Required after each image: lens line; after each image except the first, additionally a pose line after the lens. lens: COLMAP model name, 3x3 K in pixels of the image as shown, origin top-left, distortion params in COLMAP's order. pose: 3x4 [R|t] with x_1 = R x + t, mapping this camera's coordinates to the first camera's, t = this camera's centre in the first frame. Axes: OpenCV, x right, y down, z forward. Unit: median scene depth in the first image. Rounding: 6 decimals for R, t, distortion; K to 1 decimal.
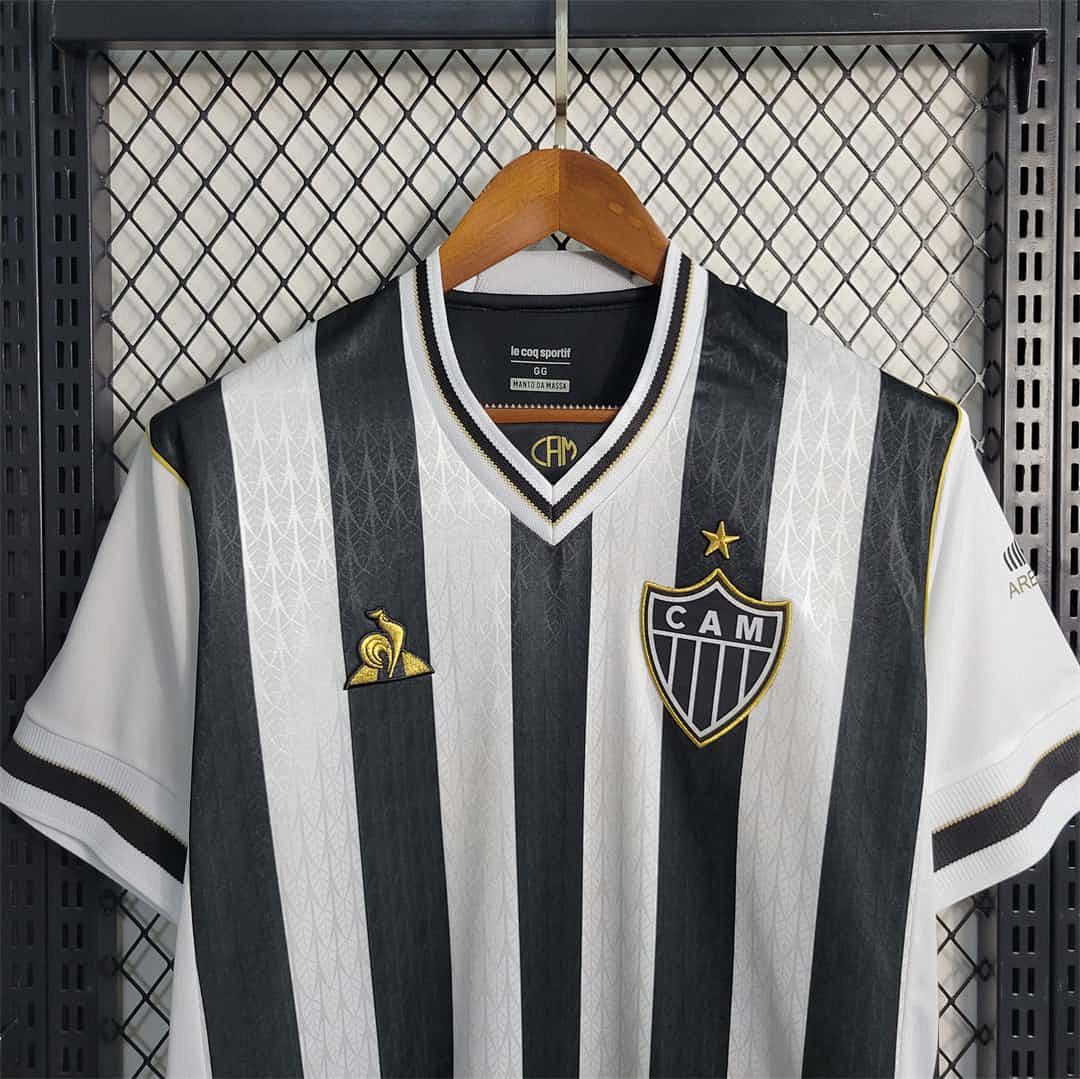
lens RADIAL K [[1112.6, 0, 540.7], [0, 1112.6, 516.8], [0, 0, 1]] dist [0.009629, 0.009506]
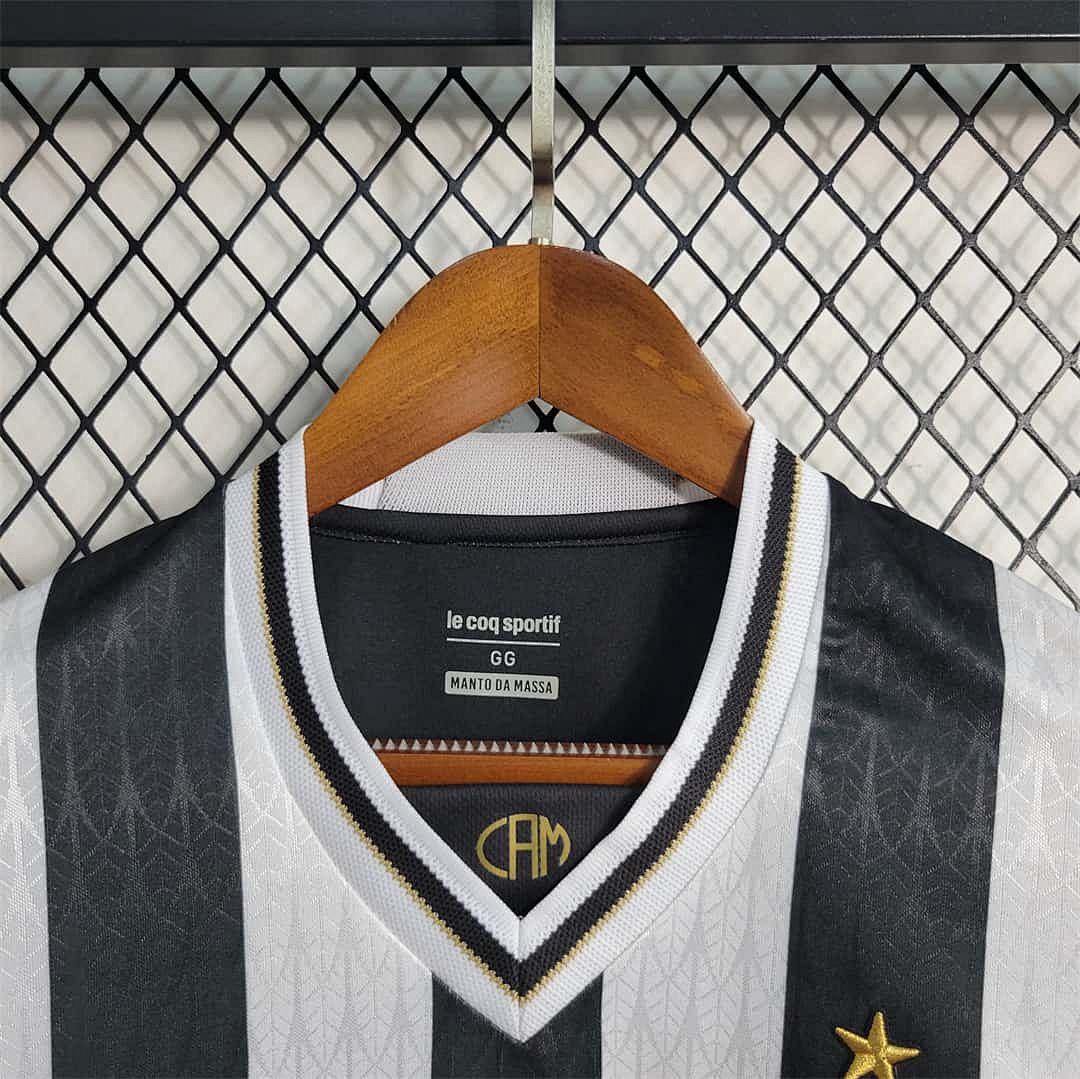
lens RADIAL K [[1112.6, 0, 540.7], [0, 1112.6, 516.8], [0, 0, 1]] dist [0.009629, 0.009506]
pose [[0.999966, 0.006225, -0.005490, 0.020997], [-0.006787, 0.994012, -0.109063, -0.147234], [0.004778, 0.109097, 0.994020, 0.496669]]
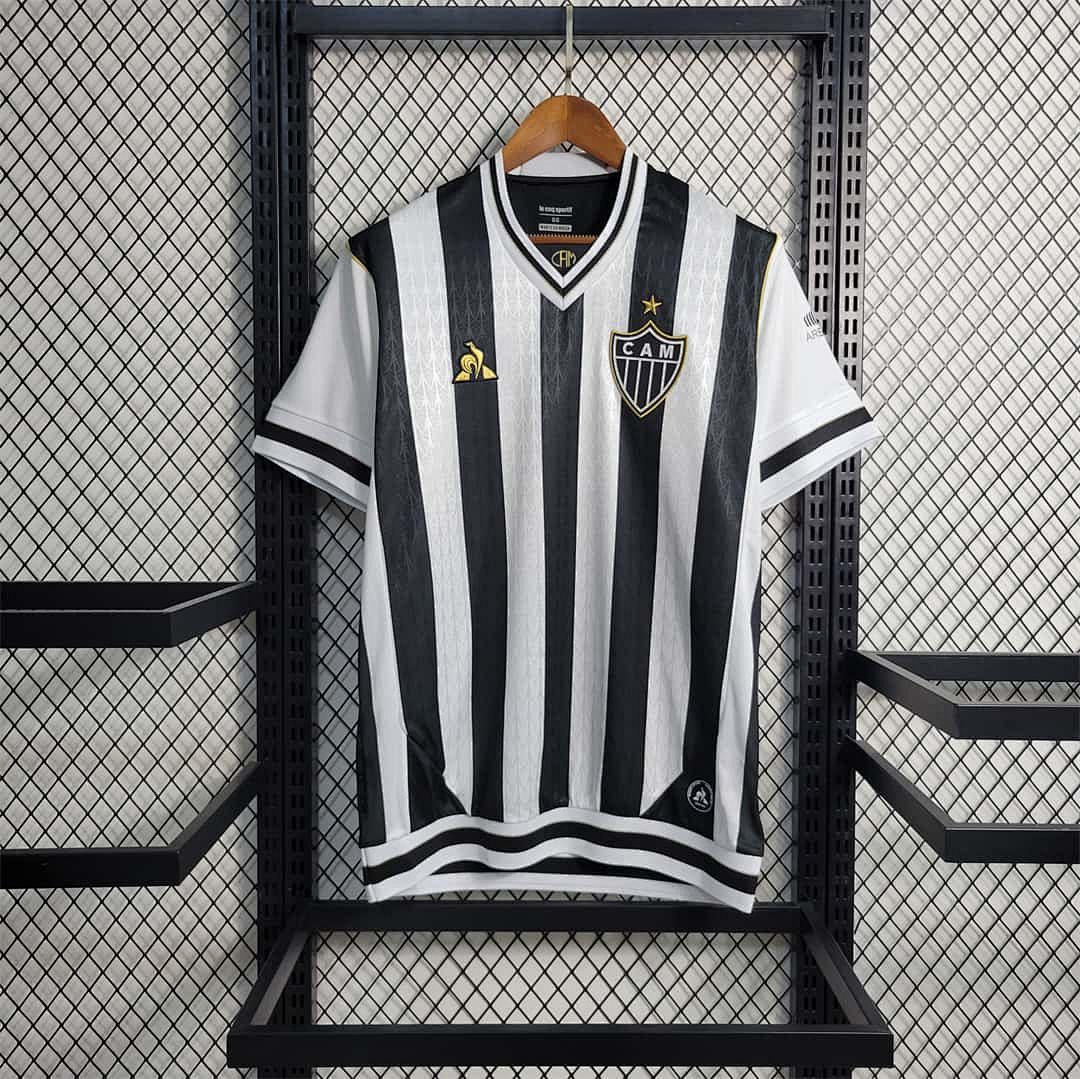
lens RADIAL K [[1073.0, 0, 537.0], [0, 1073.0, 512.5], [0, 0, 1]] dist [0.010094, 0.008889]
pose [[0.999926, 0.004659, 0.011239, -0.050557], [-0.004956, 0.999635, 0.026556, 0.316062], [-0.011111, -0.026610, 0.999584, -0.804965]]
